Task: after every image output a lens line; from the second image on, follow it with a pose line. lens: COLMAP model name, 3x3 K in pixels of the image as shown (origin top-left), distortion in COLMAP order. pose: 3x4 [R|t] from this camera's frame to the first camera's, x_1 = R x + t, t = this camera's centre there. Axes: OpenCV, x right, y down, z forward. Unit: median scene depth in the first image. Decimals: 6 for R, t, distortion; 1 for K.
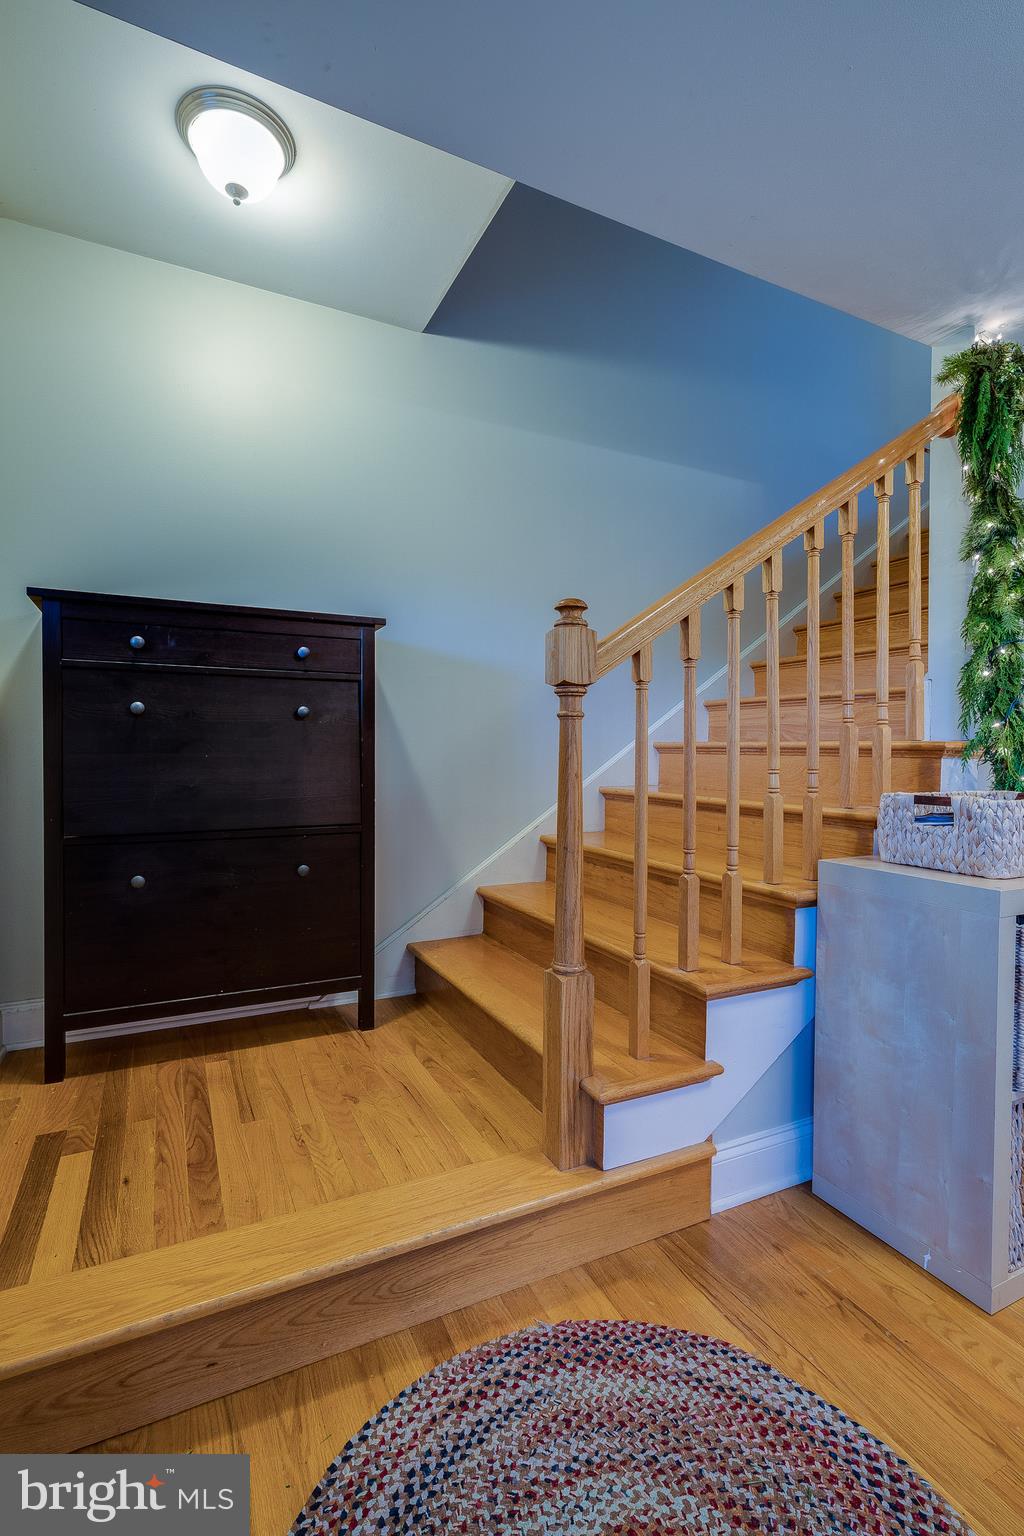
lens RADIAL K [[721.7, 0, 512.0], [0, 721.7, 768.0], [0, 0, 1]] dist [-0.000525, -0.000252]
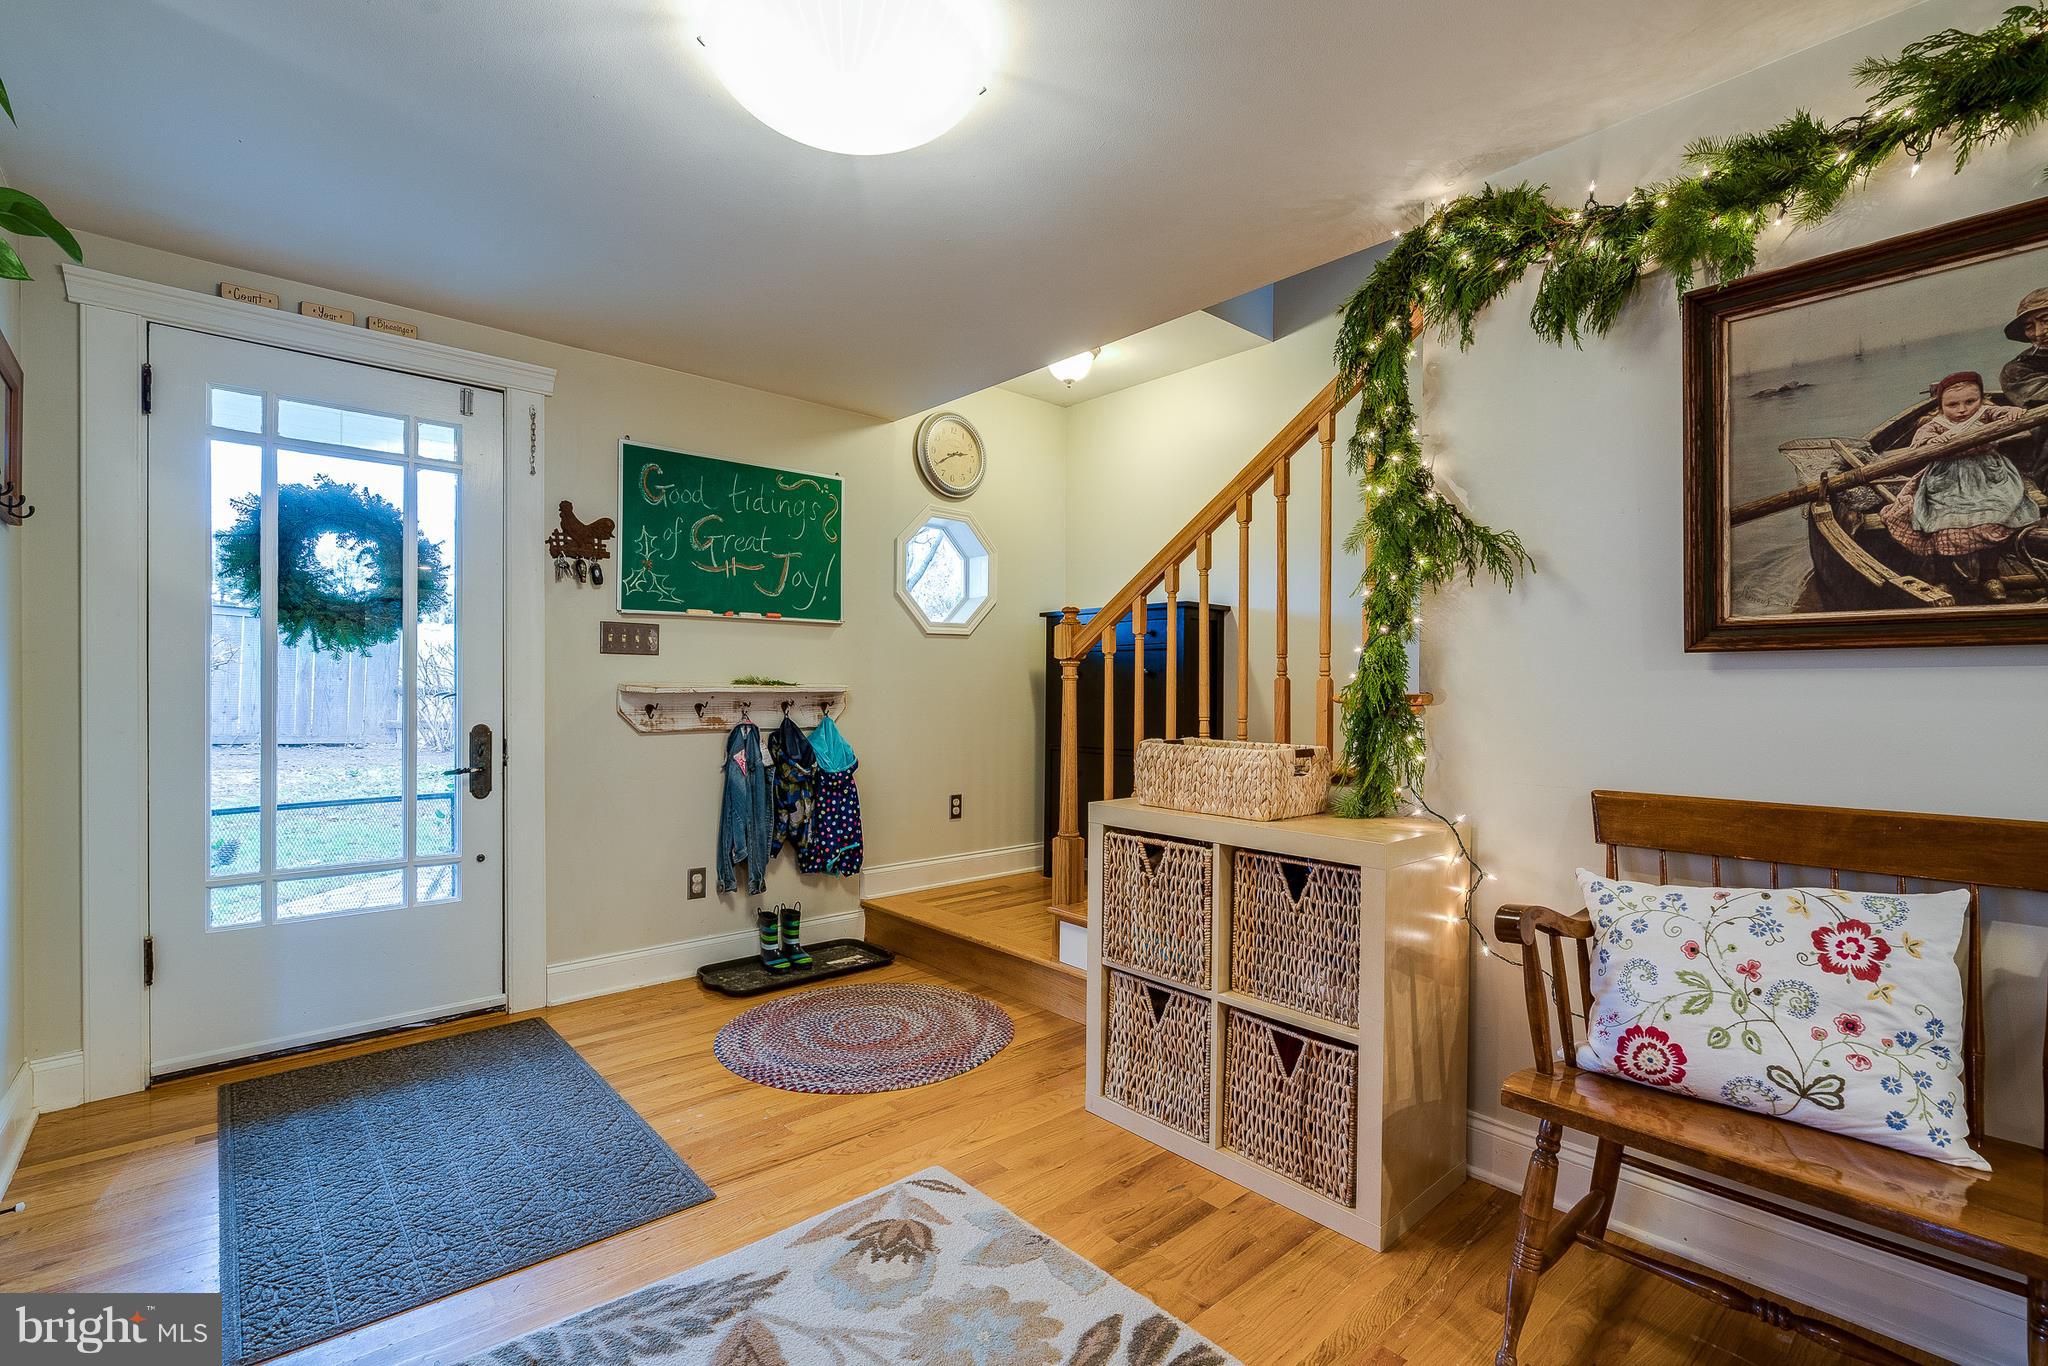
lens RADIAL K [[913.9, 0, 1026.6], [0, 913.9, 693.0], [0, 0, 1]] dist [-0.000453, -0.000086]
pose [[0.268288, 0.003657, -0.963332, 2.427663], [-0.022024, 0.999755, -0.002338, -0.071778], [0.963087, 0.021843, 0.268303, 0.383065]]
